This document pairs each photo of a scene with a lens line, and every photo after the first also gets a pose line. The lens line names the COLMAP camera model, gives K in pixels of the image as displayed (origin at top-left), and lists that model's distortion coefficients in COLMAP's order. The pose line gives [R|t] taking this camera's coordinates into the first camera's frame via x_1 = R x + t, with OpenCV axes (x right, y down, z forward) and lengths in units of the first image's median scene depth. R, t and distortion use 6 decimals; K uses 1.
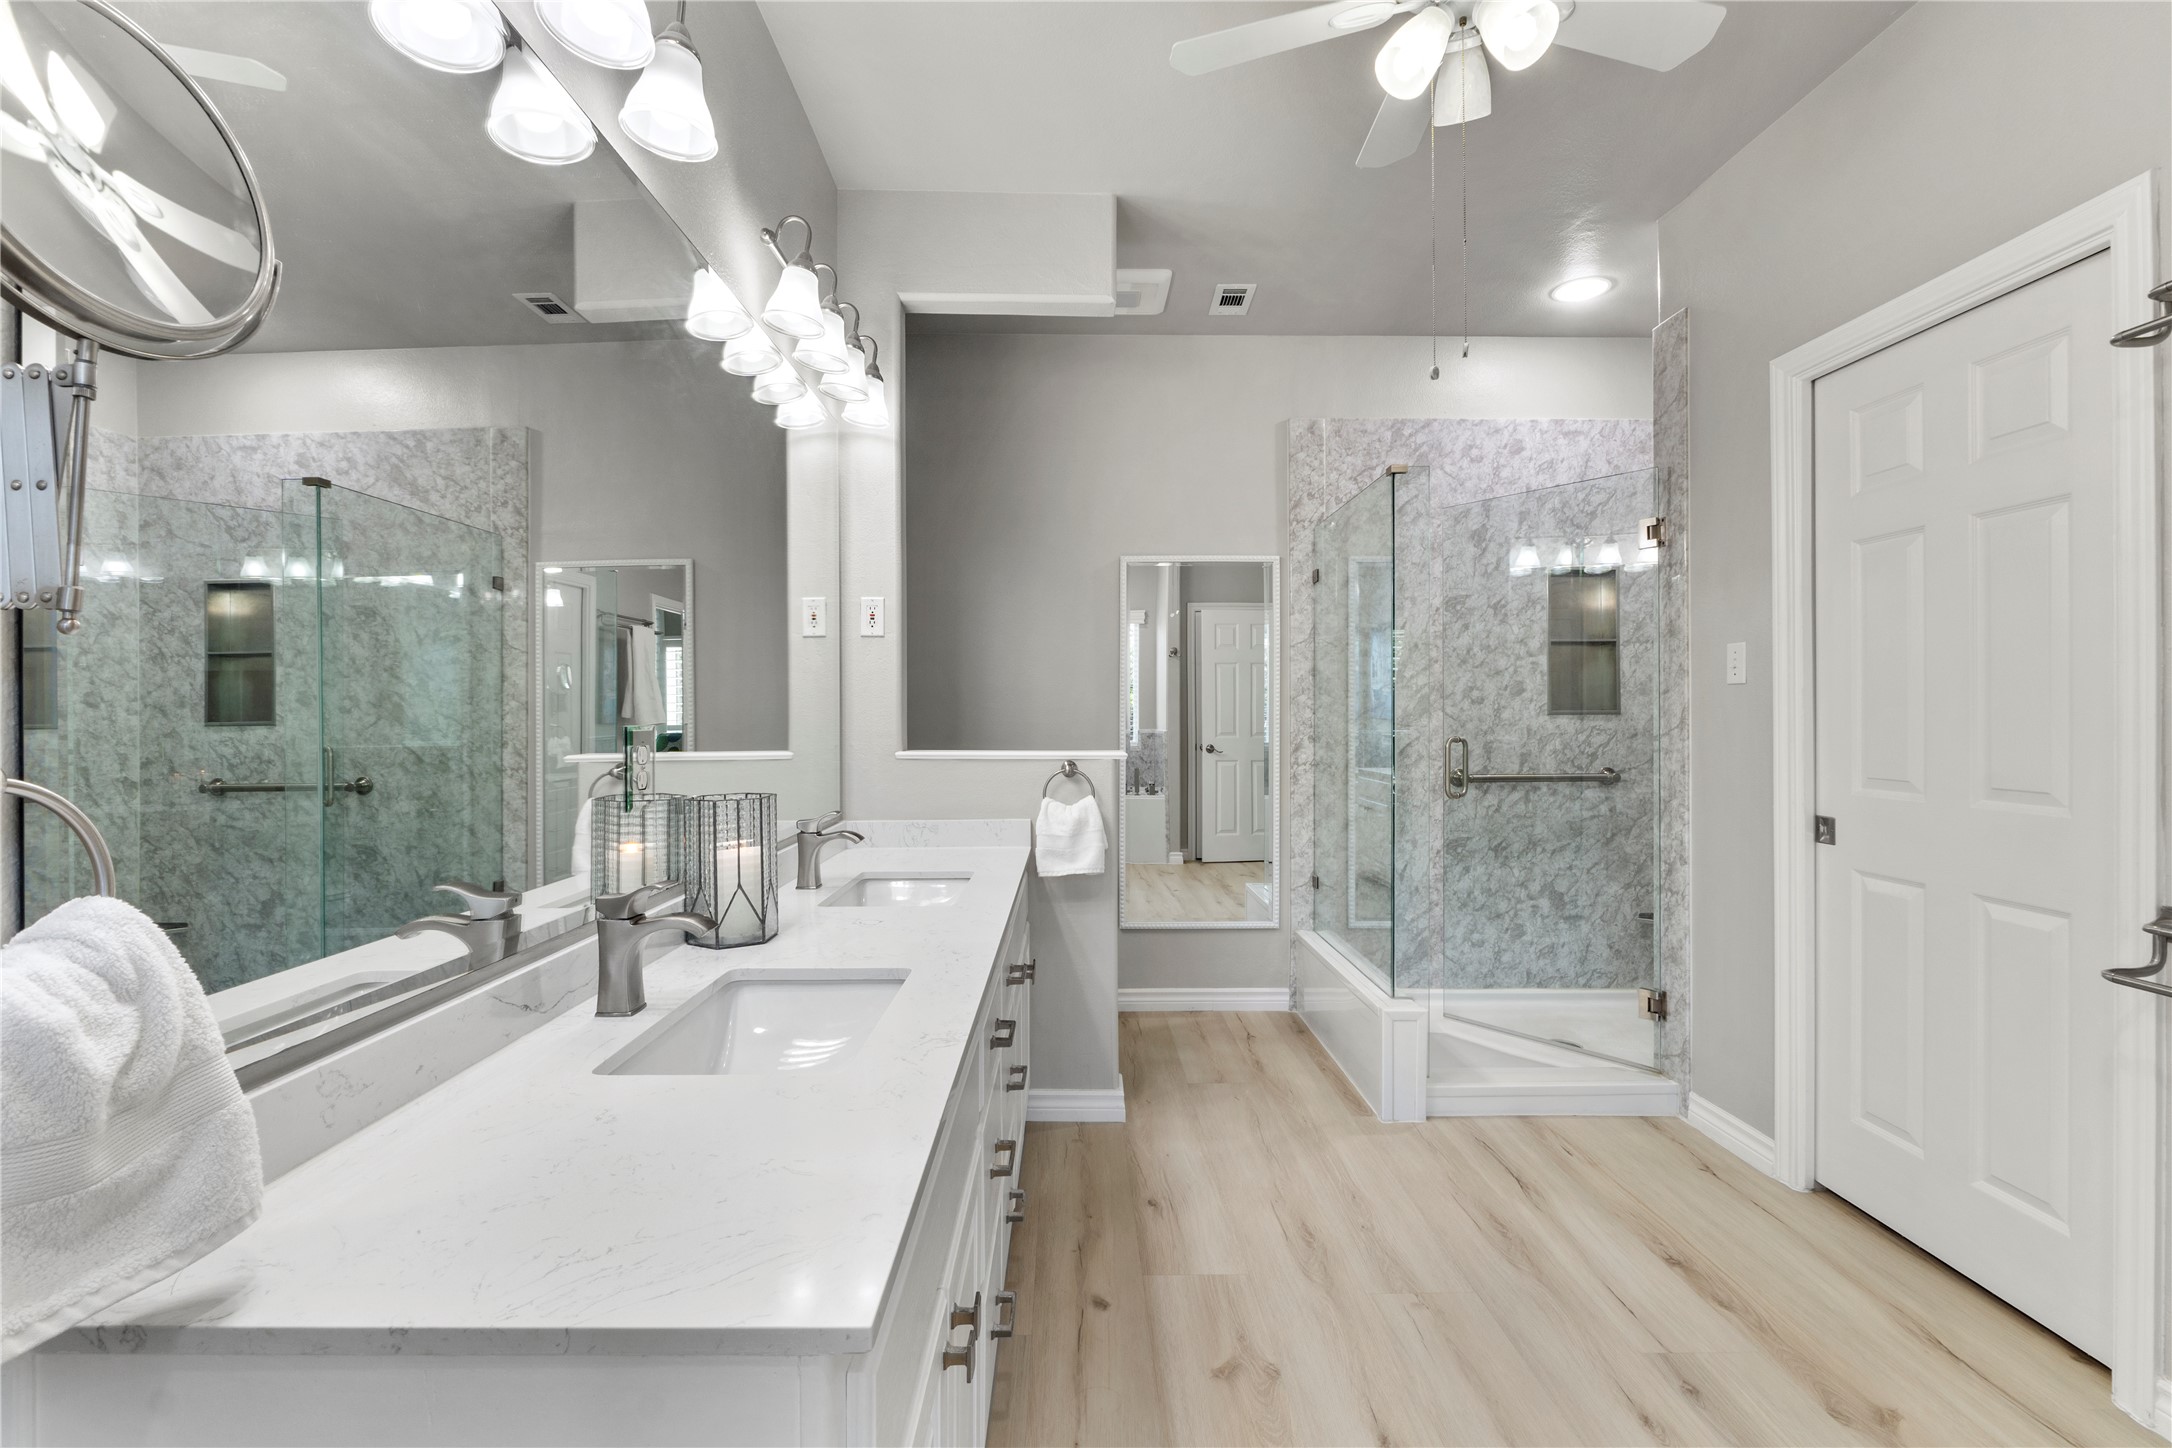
lens RADIAL K [[909.2, 0, 1079.0], [0, 909.2, 740.3], [0, 0, 1]] dist [-0.002624, -0.000337]
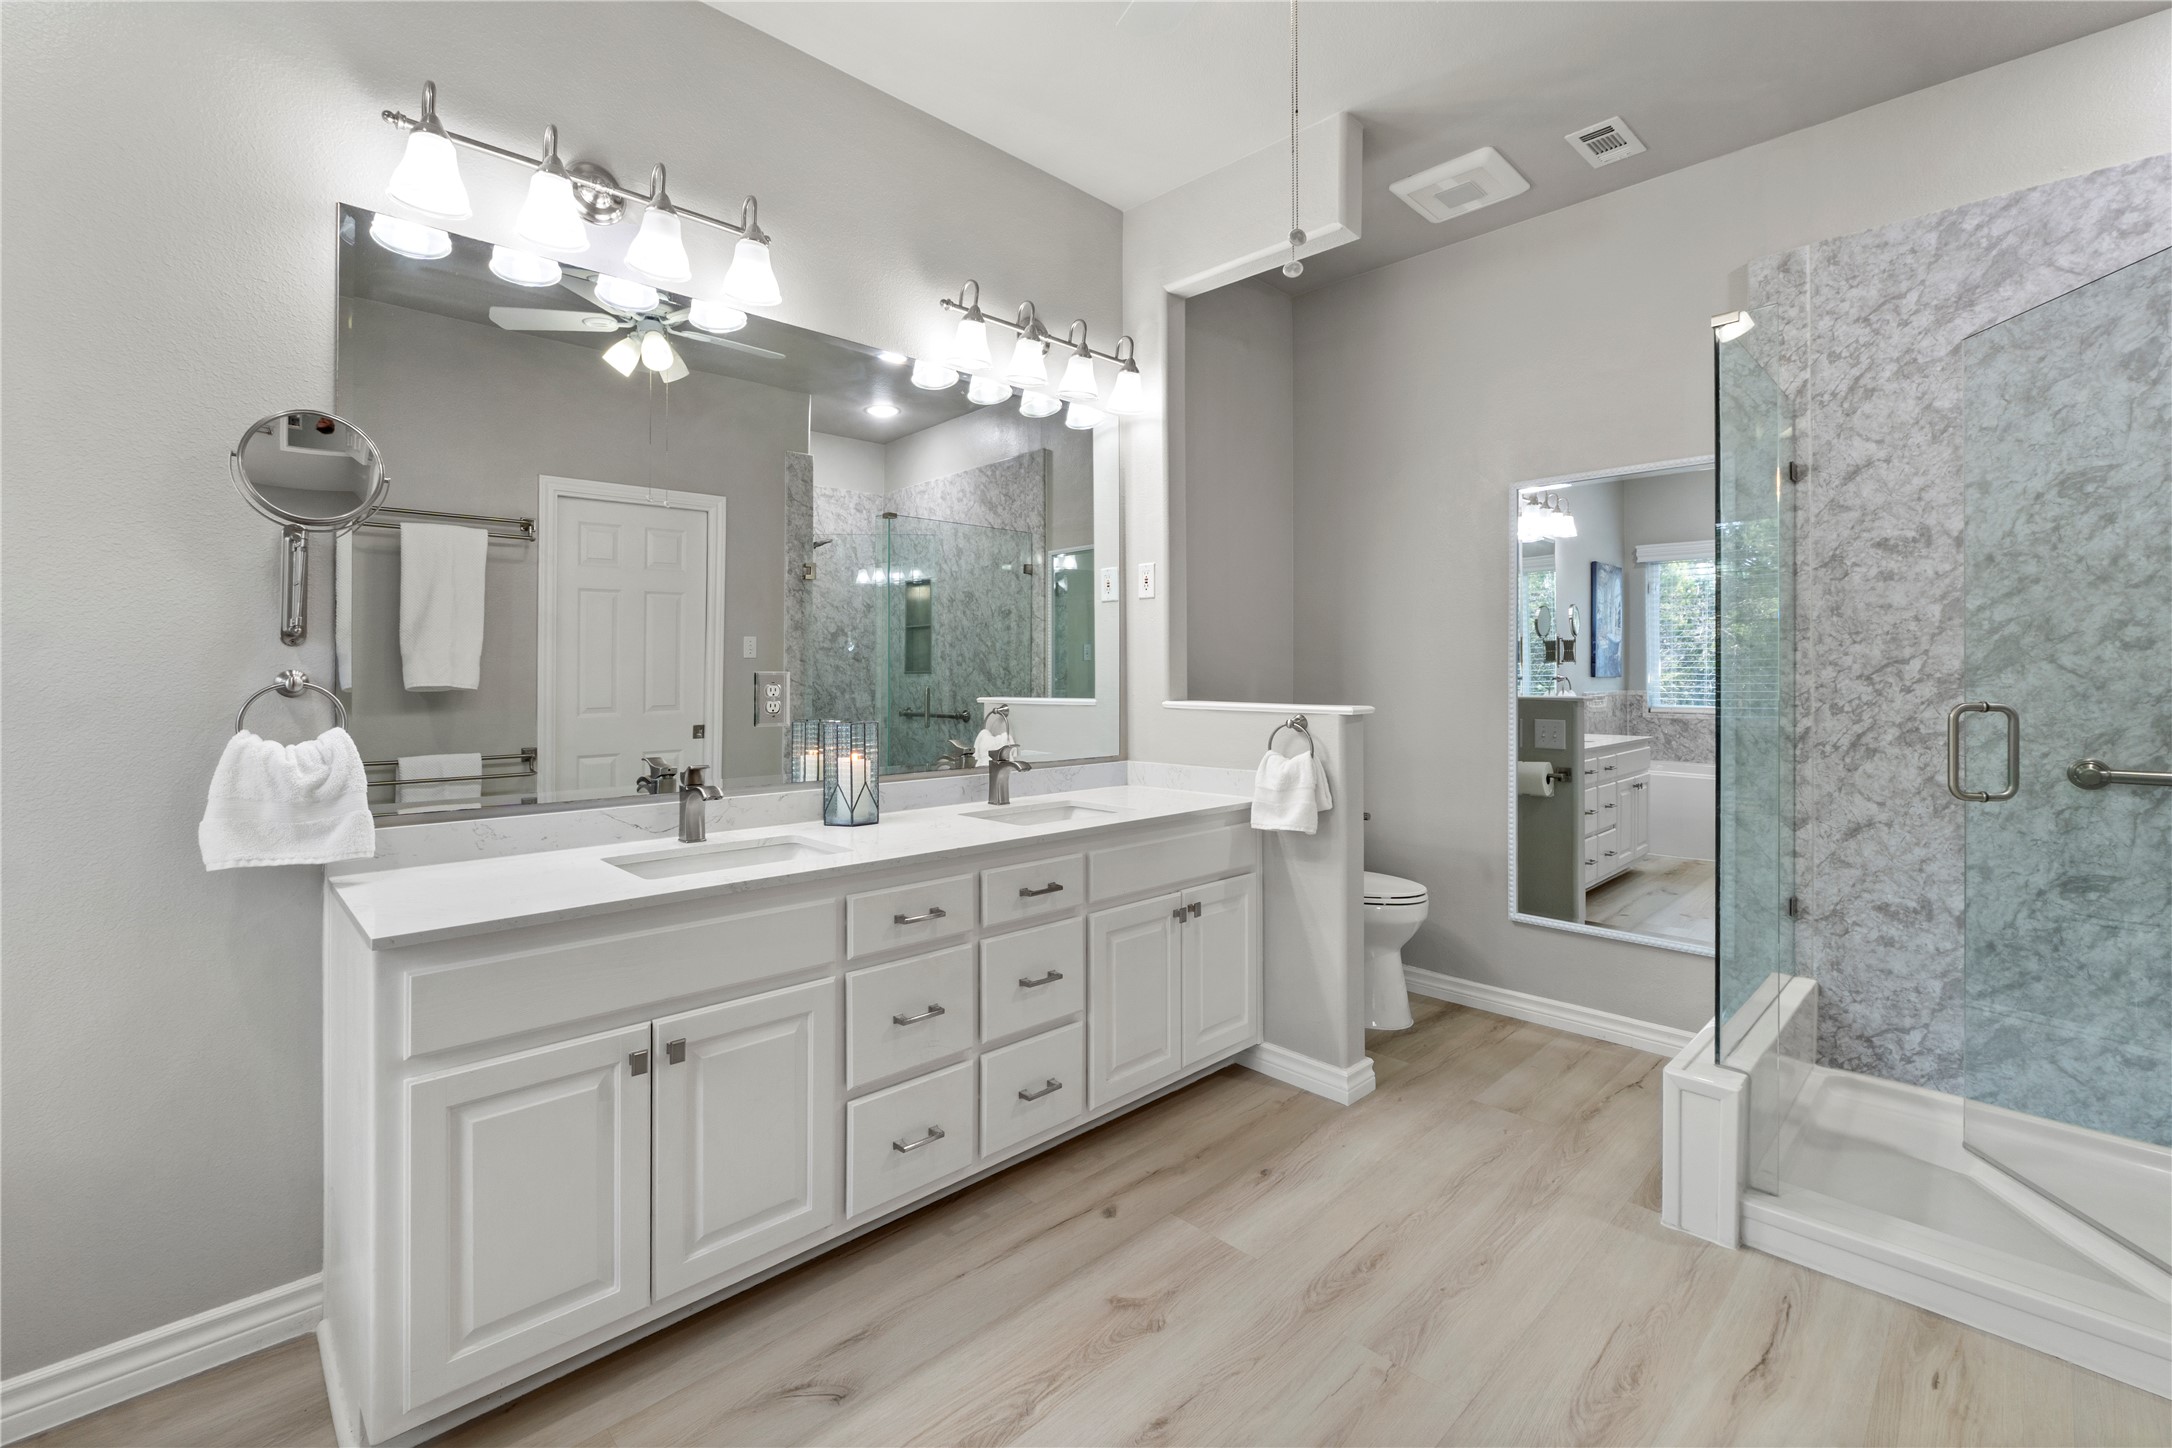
lens RADIAL K [[941.1, 0, 1080.2], [0, 941.1, 688.2], [0, 0, 1]] dist [0.001195, 0.000004]
pose [[0.695040, 0.016656, -0.718778, 0.455792], [-0.020717, 0.999780, 0.003135, -0.003751], [0.718673, 0.012712, 0.695232, 0.107931]]
